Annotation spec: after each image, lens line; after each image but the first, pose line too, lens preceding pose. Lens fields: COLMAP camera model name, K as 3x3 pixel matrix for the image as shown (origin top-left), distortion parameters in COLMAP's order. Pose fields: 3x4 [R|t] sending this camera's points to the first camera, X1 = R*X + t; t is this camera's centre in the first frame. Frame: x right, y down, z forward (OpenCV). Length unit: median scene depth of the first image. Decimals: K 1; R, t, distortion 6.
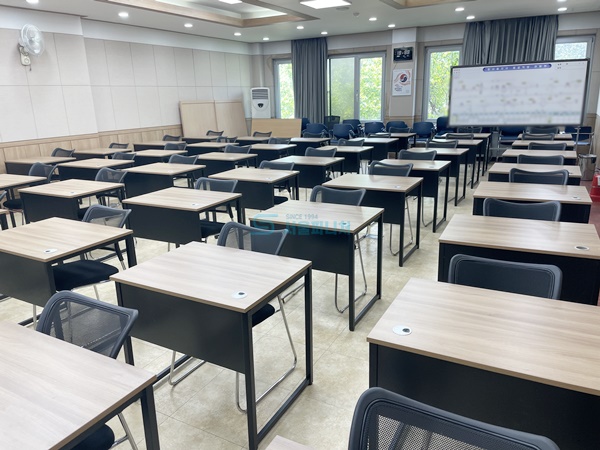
lens RADIAL K [[460.5, 0, 300.0], [0, 460.5, 225.0], [0, 0, 1]] dist [0.064891, -0.100561]
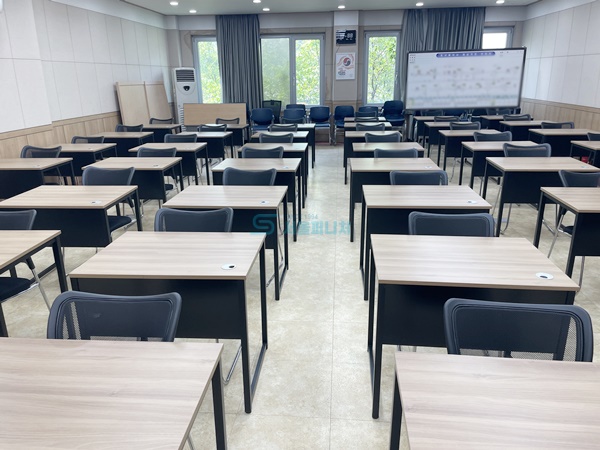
lens RADIAL K [[460.5, 0, 300.0], [0, 460.5, 225.0], [0, 0, 1]] dist [0.064891, -0.100561]
pose [[0.918732, -0.105931, 0.380409, -0.298647], [0.094308, 0.994330, 0.049121, -0.027770], [-0.383456, -0.009253, 0.923513, 0.121747]]
